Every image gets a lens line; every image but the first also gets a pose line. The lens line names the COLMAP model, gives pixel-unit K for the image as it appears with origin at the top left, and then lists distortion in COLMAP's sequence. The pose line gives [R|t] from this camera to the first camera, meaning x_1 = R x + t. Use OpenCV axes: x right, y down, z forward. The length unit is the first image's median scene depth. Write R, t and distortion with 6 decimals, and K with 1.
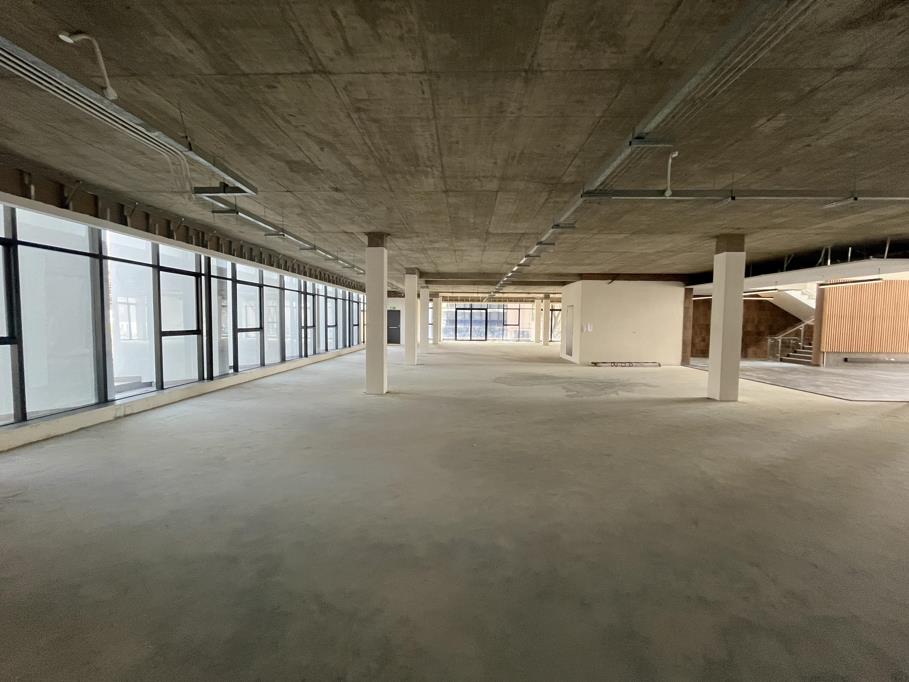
lens RADIAL K [[366.1, 0, 450.9], [0, 366.1, 340.5], [0, 0, 1]] dist [-0.002354, 0.000022]
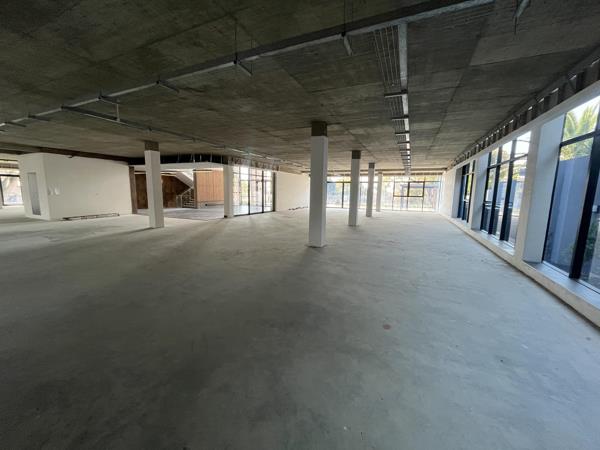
lens RADIAL K [[241.7, 0, 297.4], [0, 241.7, 223.8], [0, 0, 1]] dist [-0.002354, 0.000022]
pose [[0.388699, -0.130236, 0.912114, -0.086438], [0.039249, 0.991401, 0.124831, 0.006281], [-0.920528, -0.012722, 0.390468, -0.119008]]
